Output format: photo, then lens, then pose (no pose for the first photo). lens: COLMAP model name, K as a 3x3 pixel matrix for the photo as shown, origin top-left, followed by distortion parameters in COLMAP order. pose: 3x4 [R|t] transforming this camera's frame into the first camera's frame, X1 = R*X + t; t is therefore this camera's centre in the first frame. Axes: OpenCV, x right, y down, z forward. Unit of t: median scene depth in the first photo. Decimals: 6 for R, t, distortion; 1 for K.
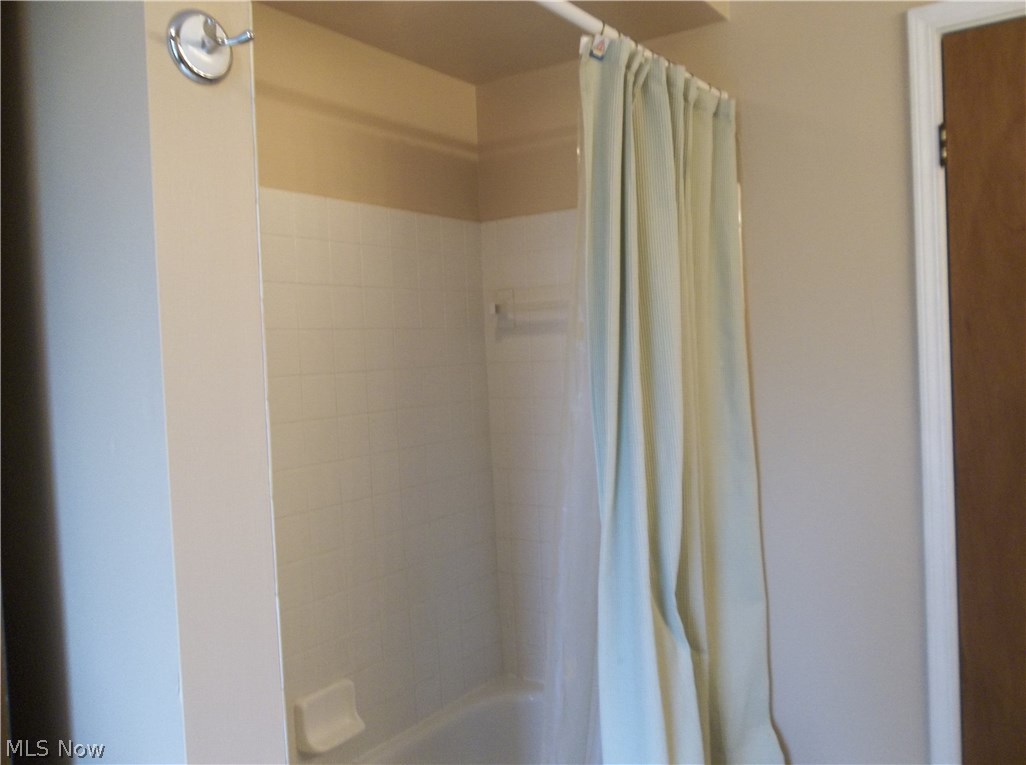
lens RADIAL K [[832.1, 0, 526.7], [0, 832.1, 382.2], [0, 0, 1]] dist [-0.032340, 0.010861]
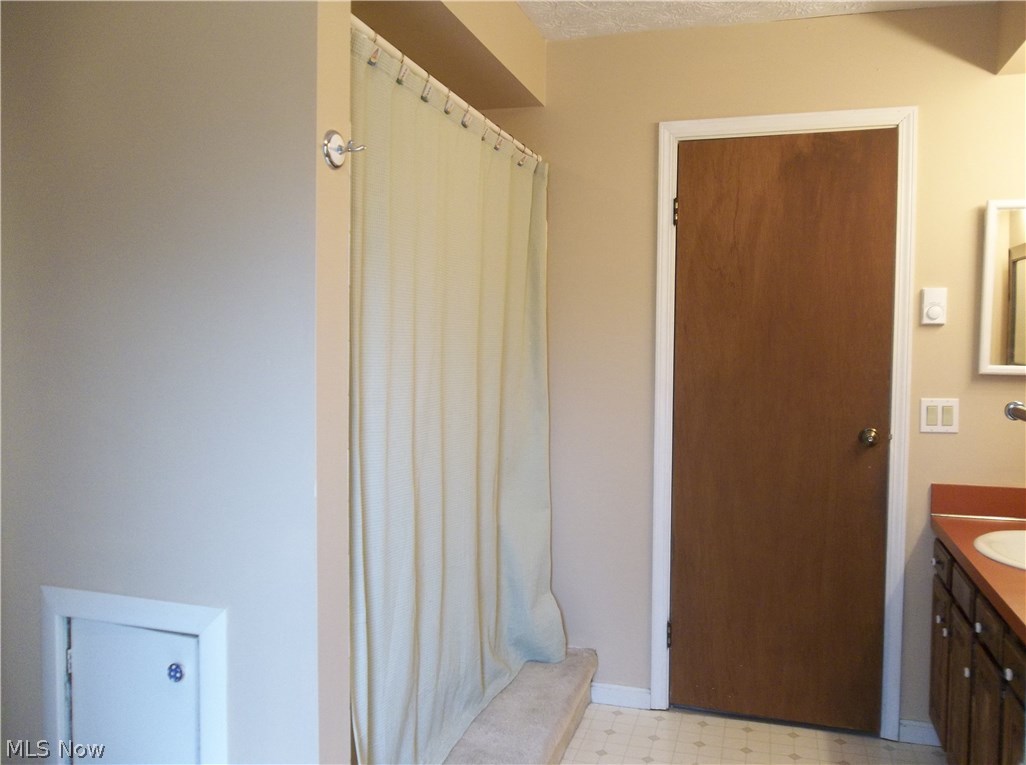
lens RADIAL K [[832.1, 0, 526.7], [0, 832.1, 382.2], [0, 0, 1]] dist [-0.032340, 0.010861]
pose [[0.954112, 0.043989, 0.296201, -0.221734], [-0.045148, 0.998976, -0.002929, 0.055415], [-0.296027, -0.010579, 0.955121, -0.432996]]
